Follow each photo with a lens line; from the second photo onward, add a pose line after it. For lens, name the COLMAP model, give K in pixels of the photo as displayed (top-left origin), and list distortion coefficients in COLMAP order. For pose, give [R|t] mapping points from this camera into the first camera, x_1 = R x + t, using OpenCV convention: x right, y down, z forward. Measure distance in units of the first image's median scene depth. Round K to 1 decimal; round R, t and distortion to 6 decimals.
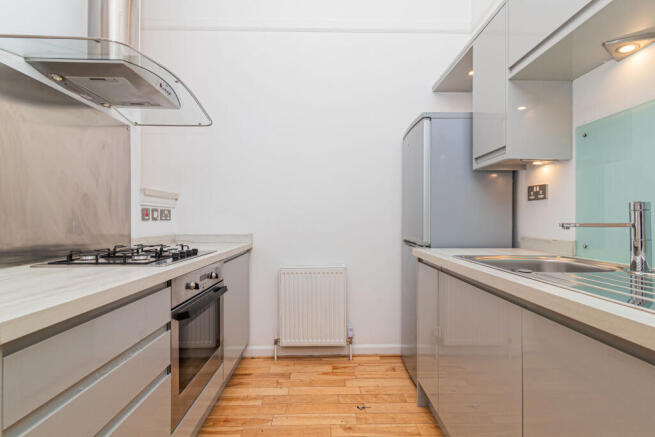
lens RADIAL K [[301.5, 0, 329.3], [0, 301.5, 218.5], [0, 0, 1]] dist [-0.002549, -0.000701]
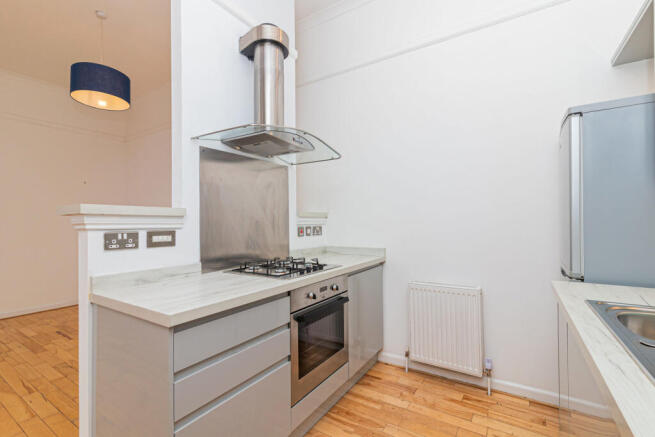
lens RADIAL K [[301.5, 0, 329.9], [0, 301.5, 215.9], [0, 0, 1]] dist [-0.002549, -0.000701]
pose [[0.826984, -0.015422, -0.562014, 0.239918], [0.013226, 0.999881, -0.007976, -0.073877], [0.562070, -0.000838, 0.827089, -0.002025]]
